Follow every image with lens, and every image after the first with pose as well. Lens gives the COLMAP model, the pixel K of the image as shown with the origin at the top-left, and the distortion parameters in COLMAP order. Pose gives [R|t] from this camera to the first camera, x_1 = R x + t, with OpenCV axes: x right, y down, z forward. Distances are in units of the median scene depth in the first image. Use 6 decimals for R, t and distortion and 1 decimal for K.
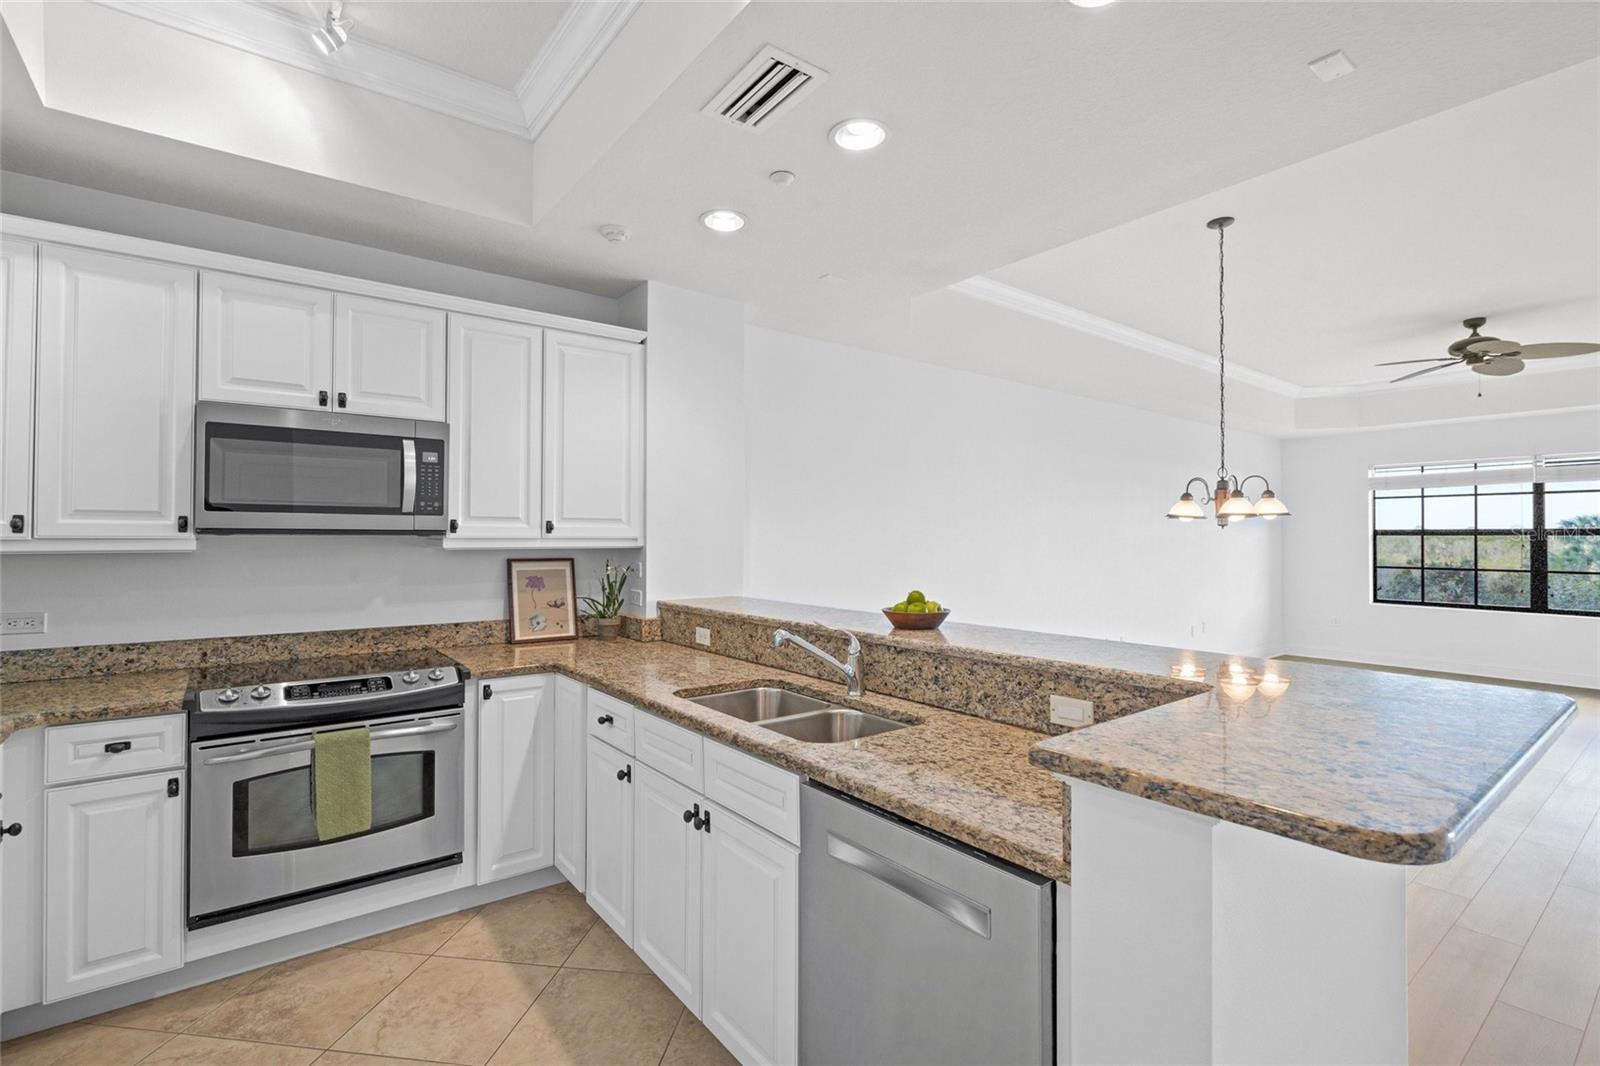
lens RADIAL K [[726.4, 0, 797.3], [0, 726.4, 530.4], [0, 0, 1]] dist [-0.002236, 0.001013]
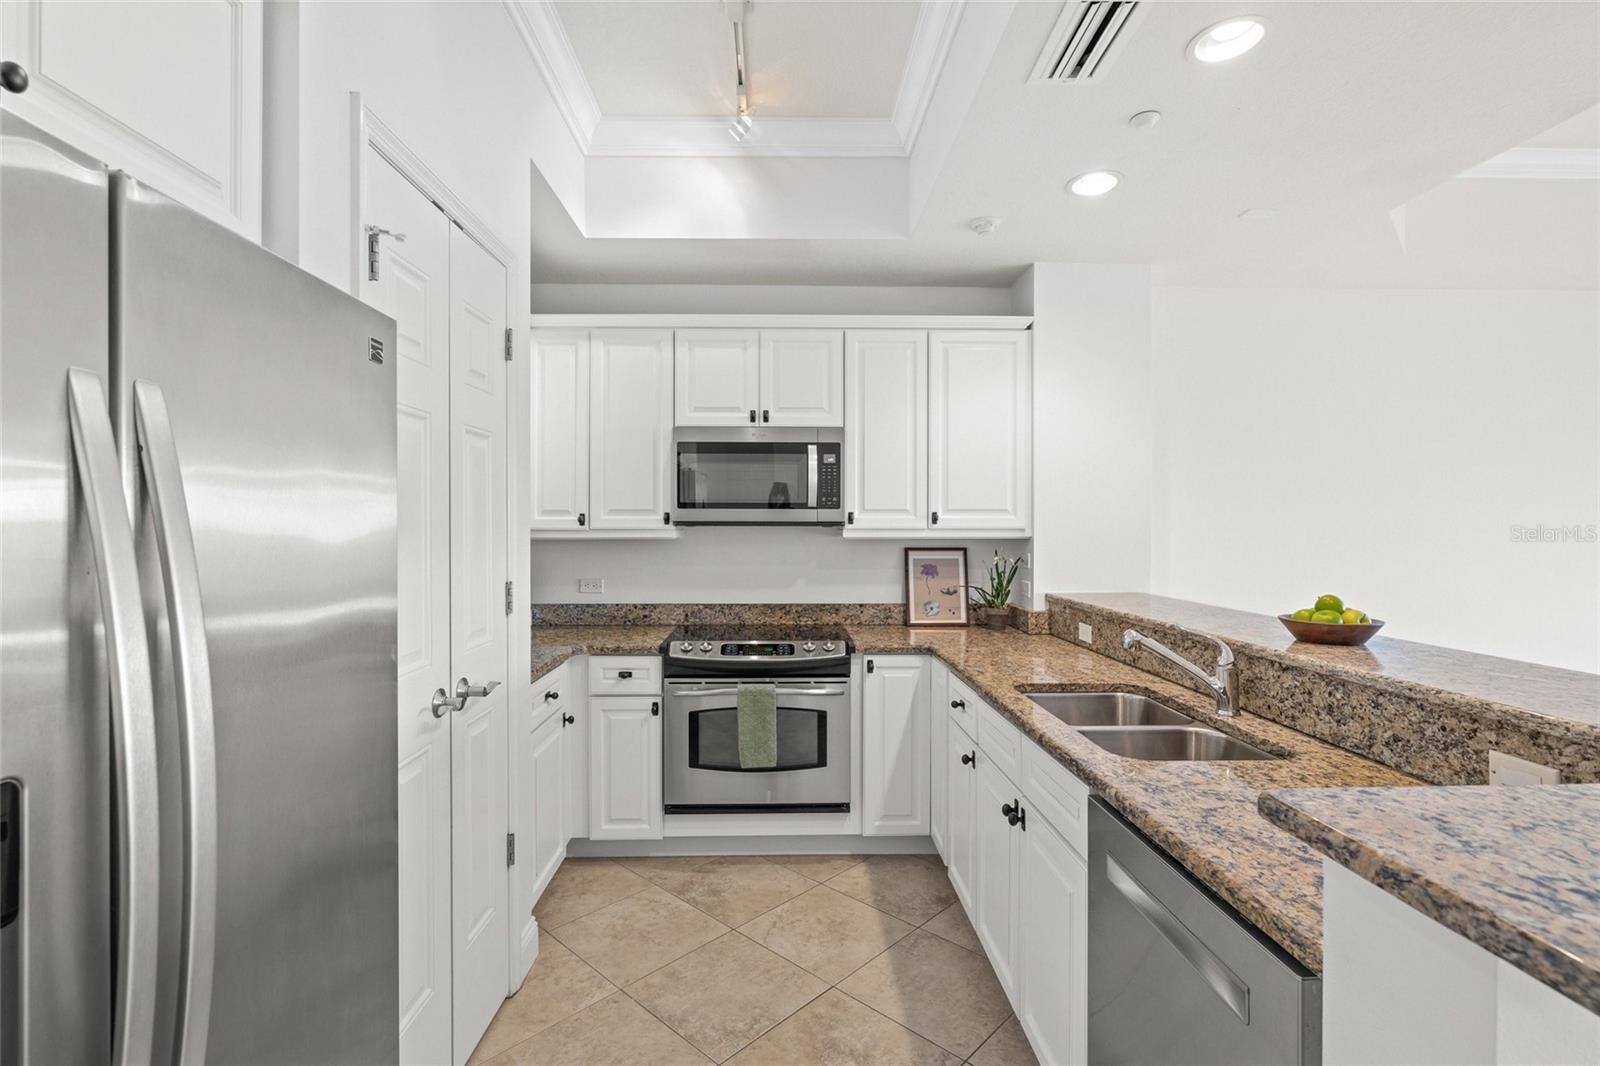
lens RADIAL K [[730.3, 0, 800.0], [0, 730.3, 533.0], [0, 0, 1]] dist [-0.002871, 0.000602]
pose [[0.813351, 0.002447, -0.581768, 0.172108], [0.007354, 0.999868, 0.014487, 0.000444], [0.581727, -0.016062, 0.813225, 0.030909]]
